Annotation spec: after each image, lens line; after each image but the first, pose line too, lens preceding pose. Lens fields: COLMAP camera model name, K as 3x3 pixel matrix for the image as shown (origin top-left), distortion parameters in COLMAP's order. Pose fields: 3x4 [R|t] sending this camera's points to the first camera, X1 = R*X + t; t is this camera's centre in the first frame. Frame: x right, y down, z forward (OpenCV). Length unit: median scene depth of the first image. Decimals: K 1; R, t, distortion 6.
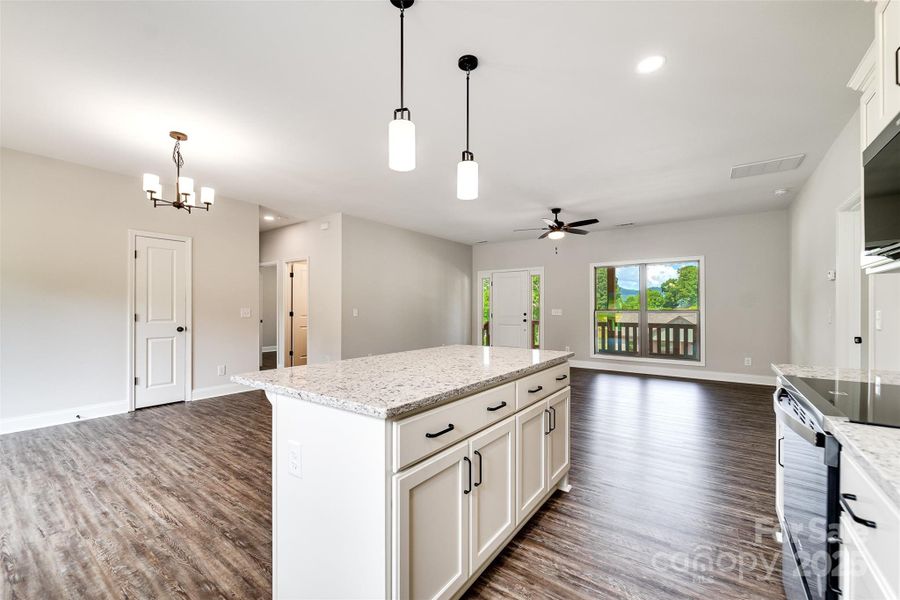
lens RADIAL K [[366.6, 0, 452.2], [0, 366.6, 305.1], [0, 0, 1]] dist [0.001621, -0.001252]
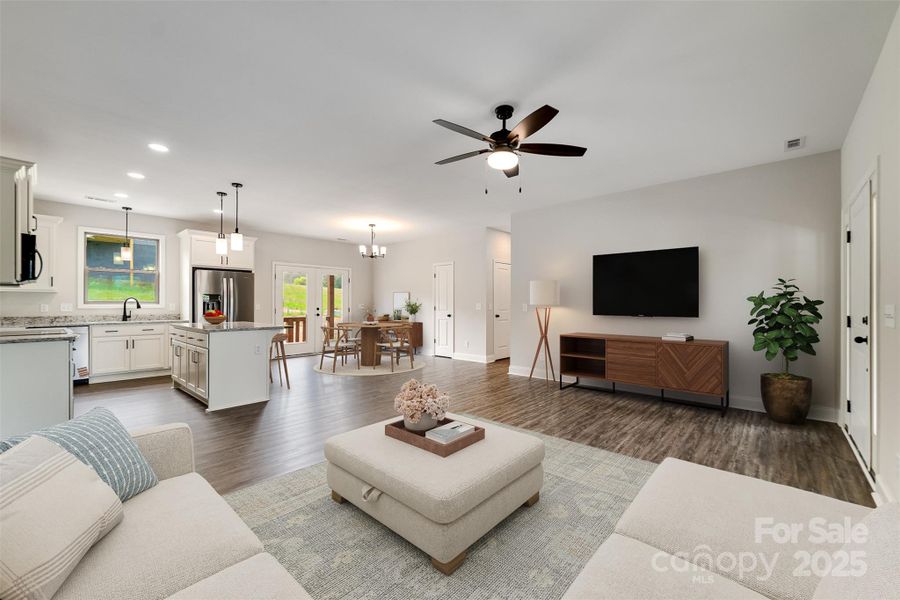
lens RADIAL K [[366.6, 0, 452.2], [0, 366.6, 305.1], [0, 0, 1]] dist [0.001621, -0.001252]
pose [[-0.100583, 0.003078, -0.994924, 0.809002], [0.008288, 0.999963, 0.002256, 0.010496], [0.994894, -0.008019, -0.100604, 0.987376]]
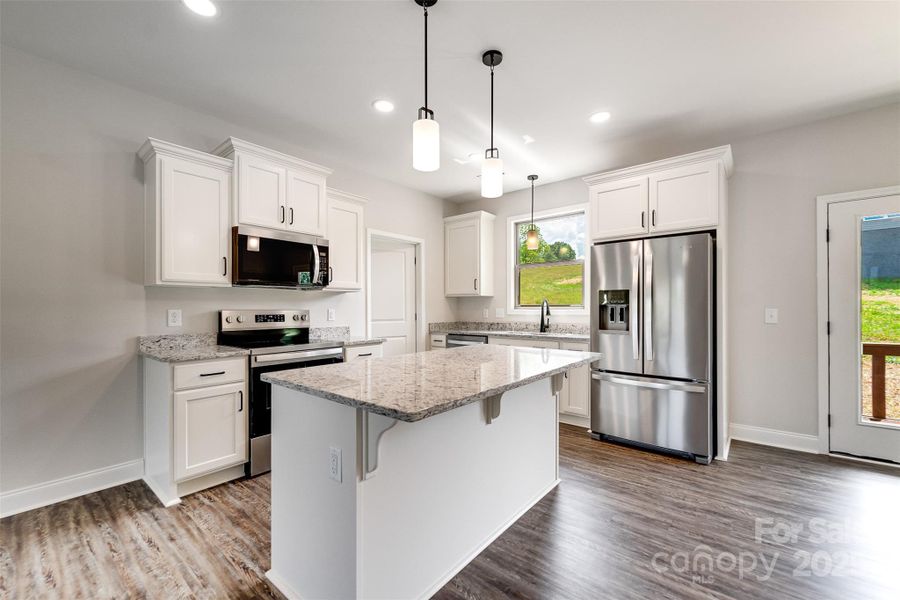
lens RADIAL K [[364.9, 0, 451.5], [0, 364.9, 308.8], [0, 0, 1]] dist [-0.003799, -0.000189]
pose [[-0.998168, 0.002188, 0.060463, -0.024392], [0.001709, 0.999967, -0.007975, 0.006910], [-0.060479, -0.007857, -0.998139, 0.720741]]
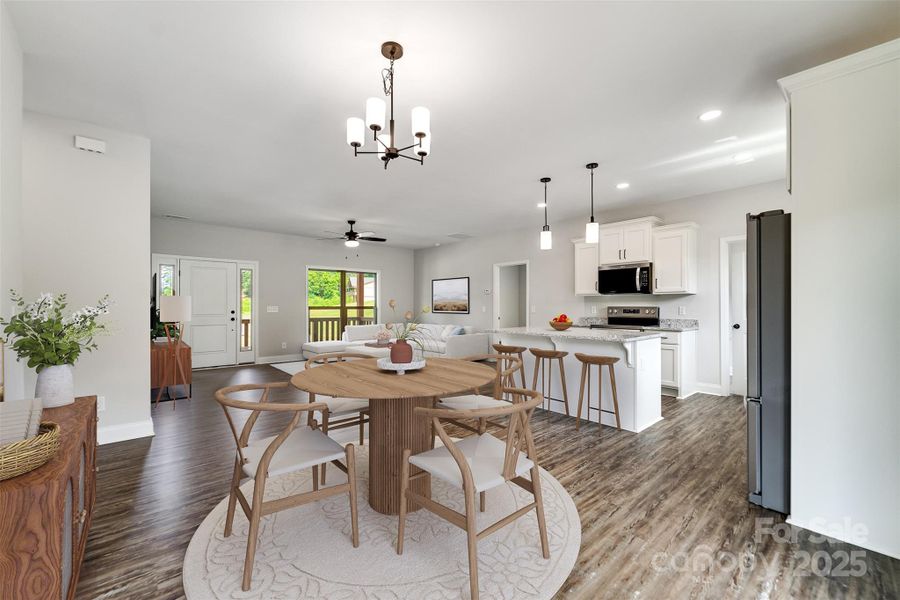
lens RADIAL K [[366.6, 0, 452.2], [0, 366.6, 305.1], [0, 0, 1]] dist [0.001621, -0.001252]
pose [[0.214233, 0.002723, 0.976779, -0.801931], [-0.009818, 0.999952, -0.000634, 0.005001], [-0.976733, -0.009454, 0.214249, 0.435870]]
